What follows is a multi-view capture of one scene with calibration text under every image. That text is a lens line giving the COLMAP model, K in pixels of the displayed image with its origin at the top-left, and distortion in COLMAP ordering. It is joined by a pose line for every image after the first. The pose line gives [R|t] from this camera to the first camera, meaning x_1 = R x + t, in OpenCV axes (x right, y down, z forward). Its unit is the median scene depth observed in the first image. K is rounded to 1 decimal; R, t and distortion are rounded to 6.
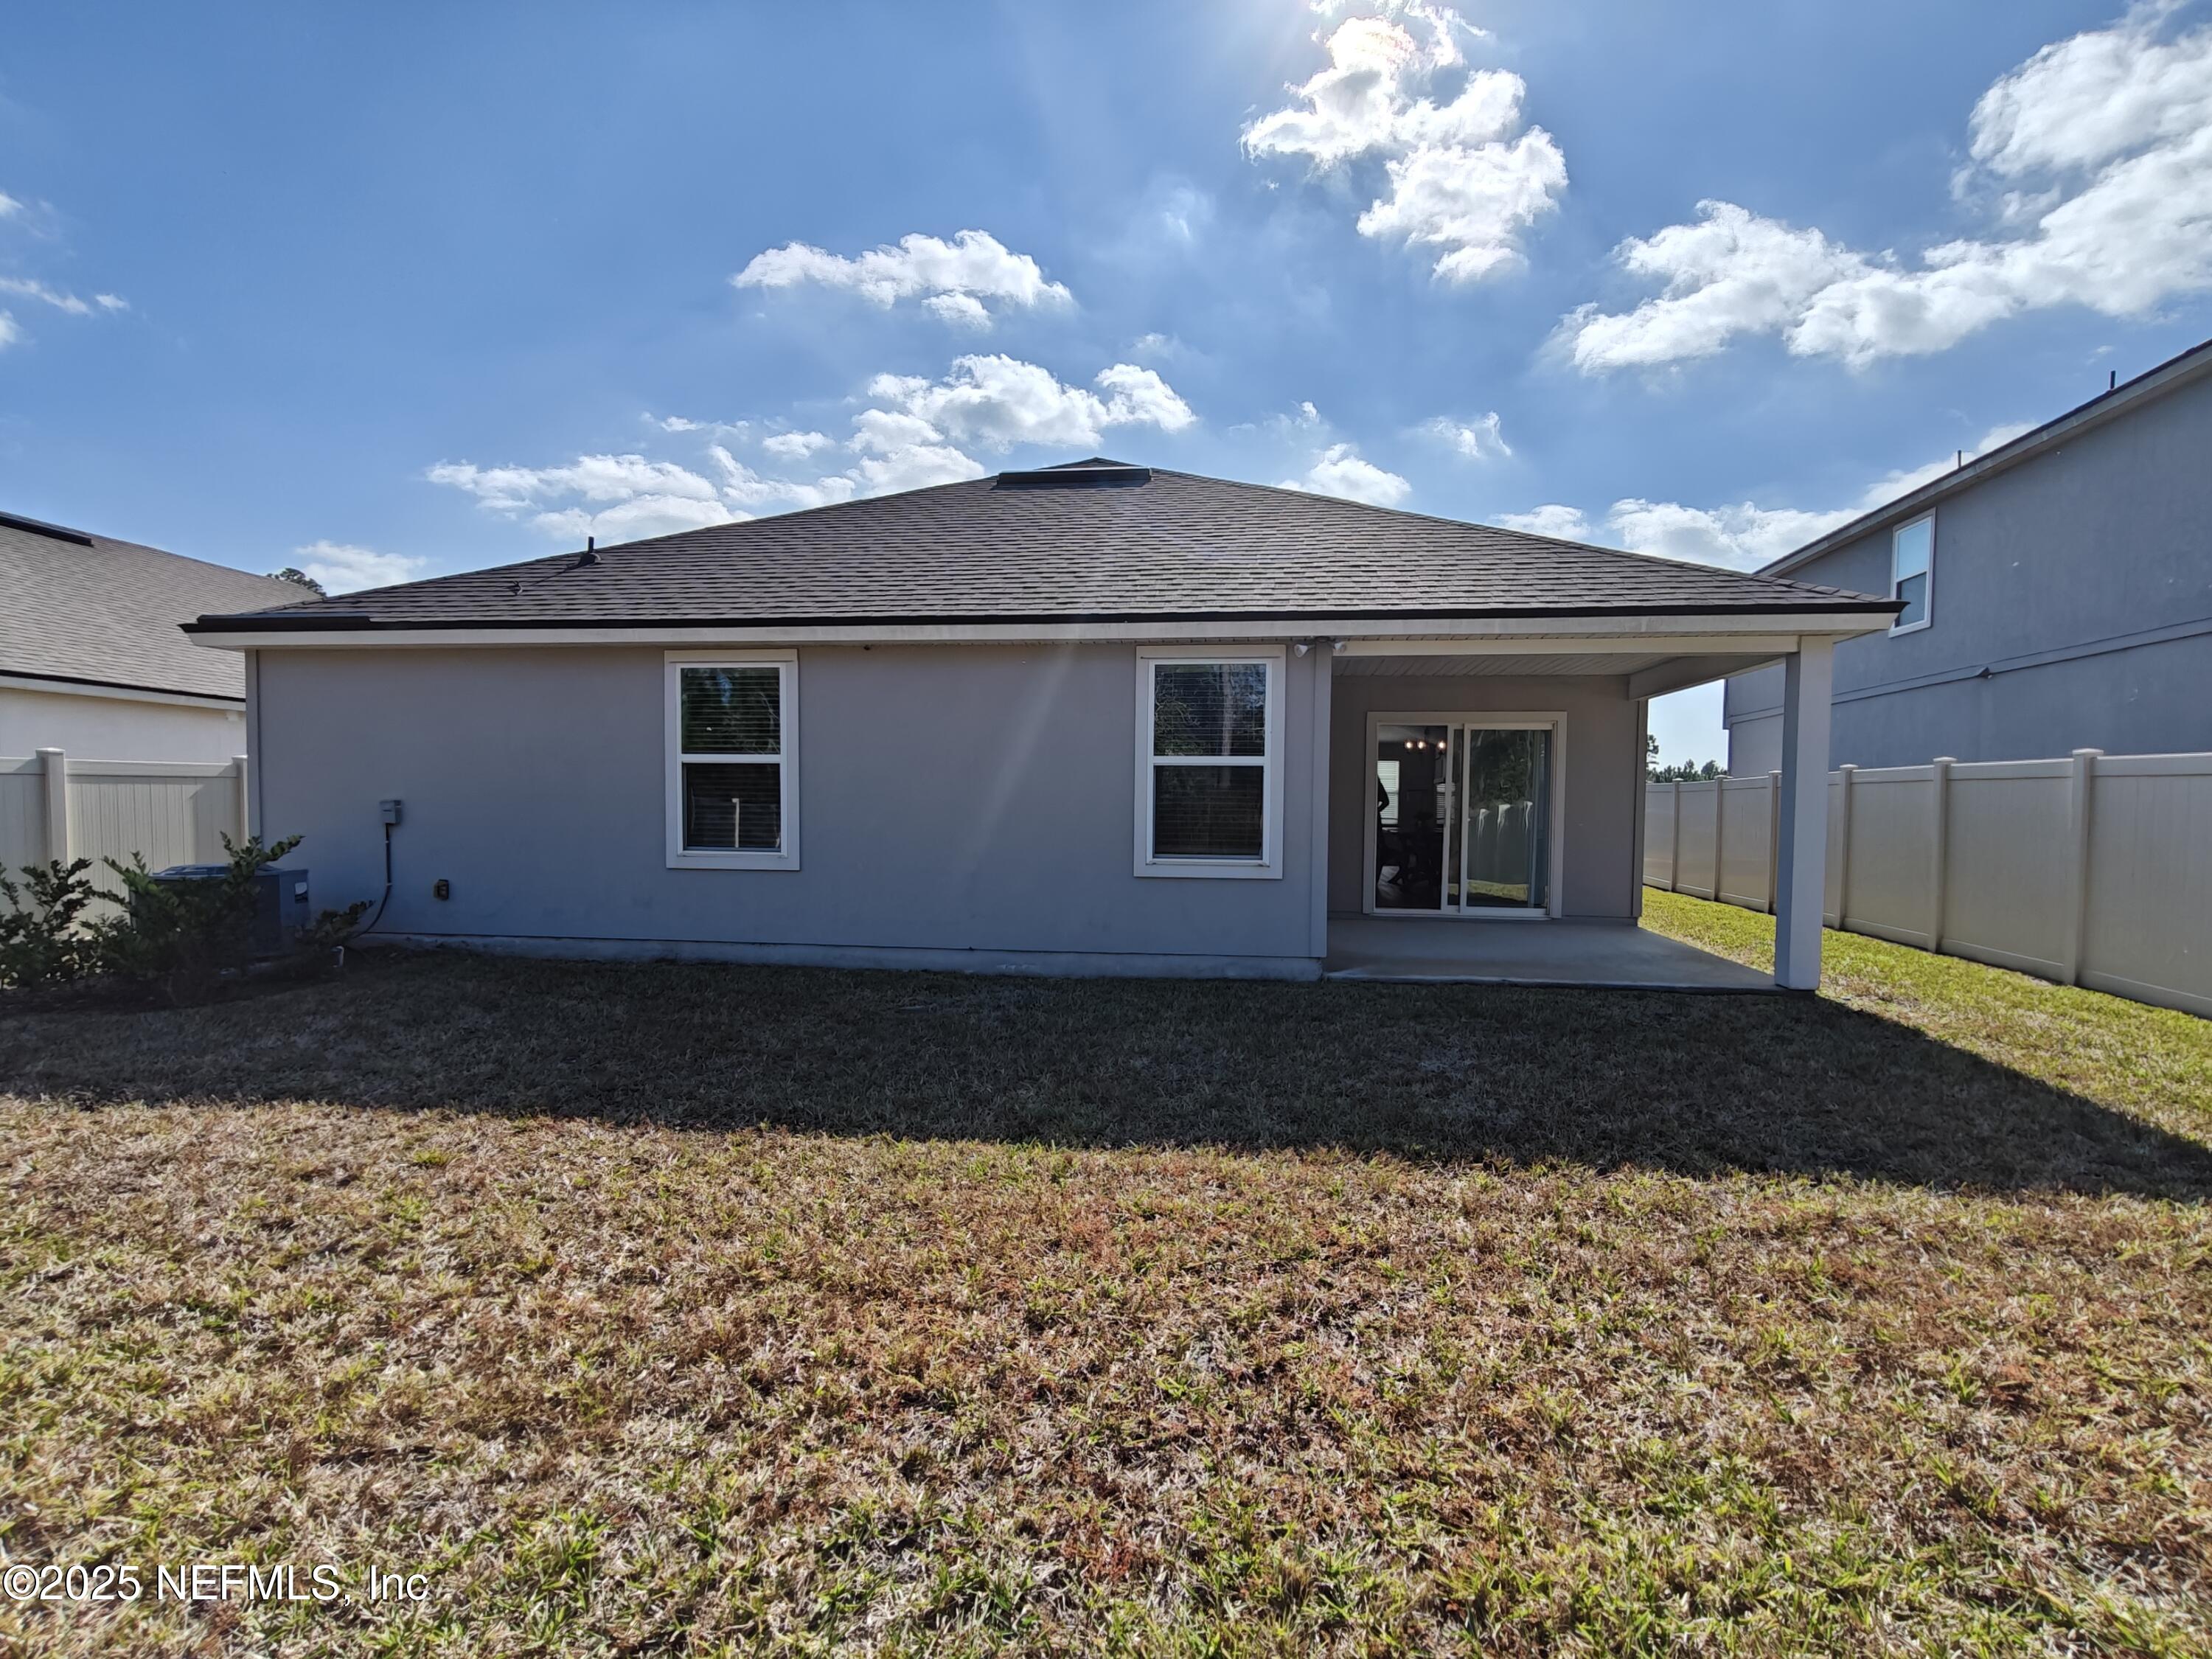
lens RADIAL K [[1041.6, 0, 1142.8], [0, 1041.6, 852.5], [0, 0, 1]] dist [0.002380, 0.001786]
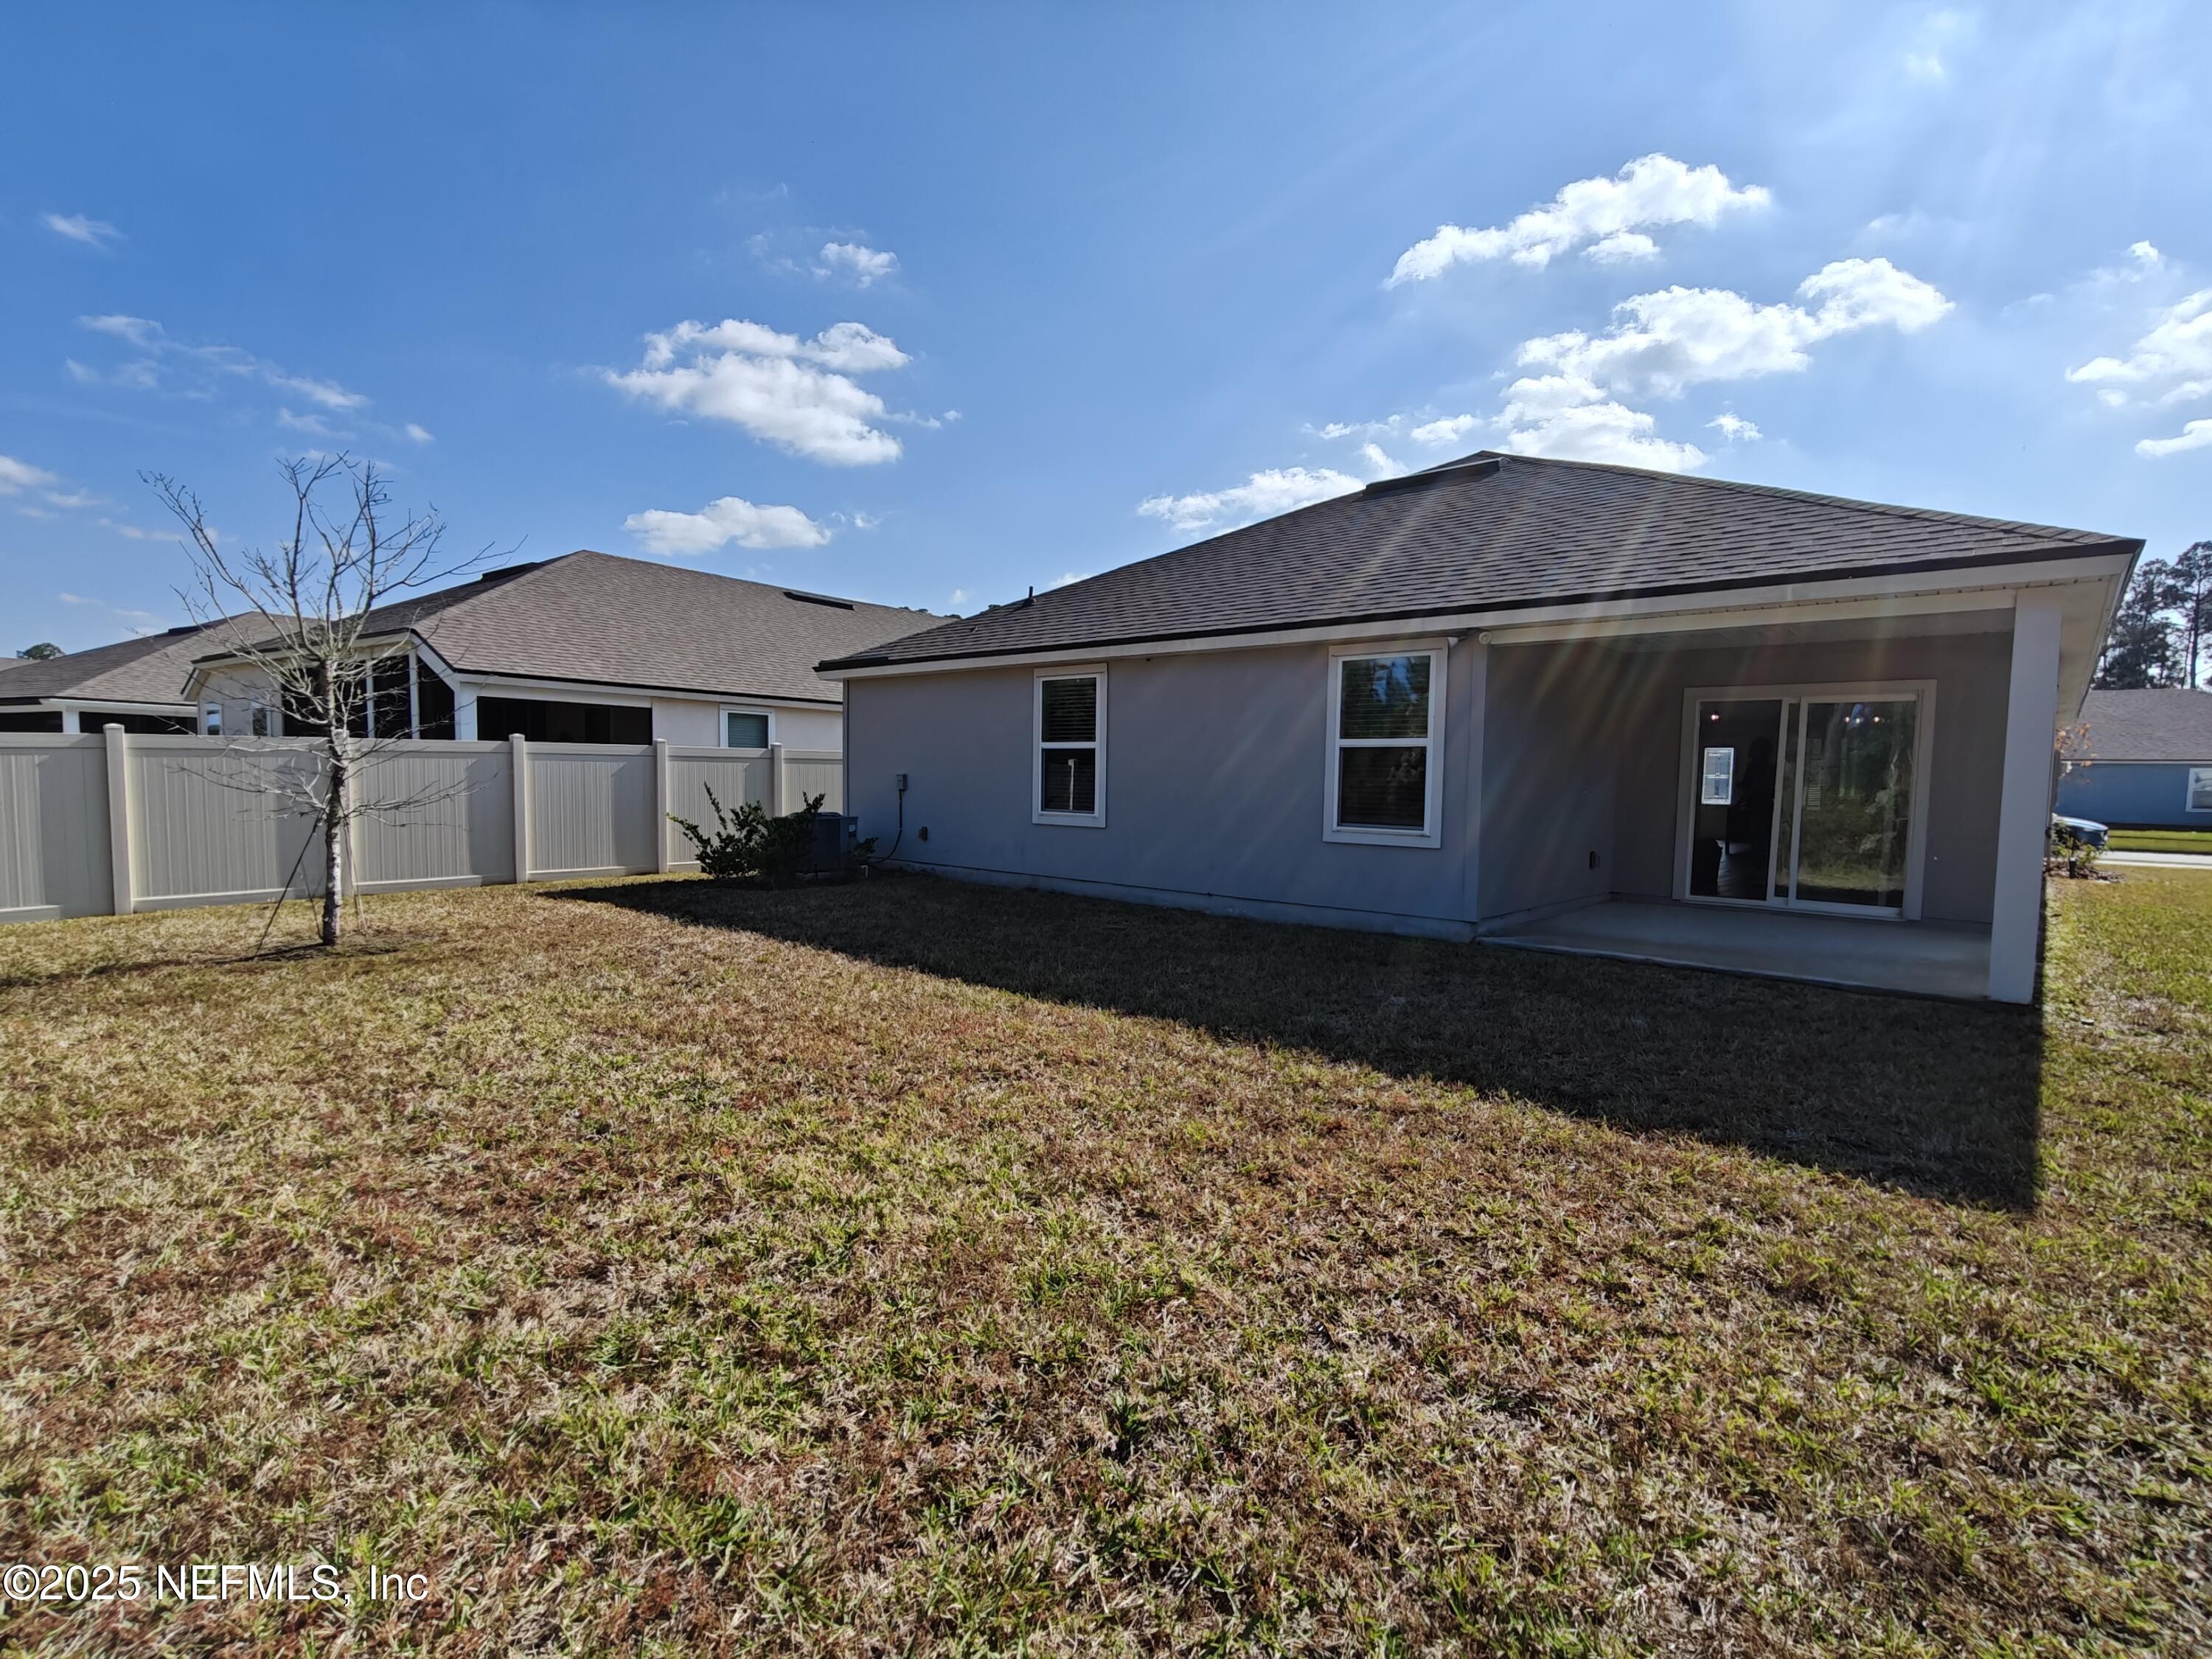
lens RADIAL K [[1041.6, 0, 1146.0], [0, 1041.6, 858.4], [0, 0, 1]] dist [0.002380, 0.001786]
pose [[0.834228, 0.049565, -0.549188, 0.429326], [-0.038172, 0.998754, 0.032155, 0.010668], [0.550097, -0.005861, 0.835080, -0.089579]]
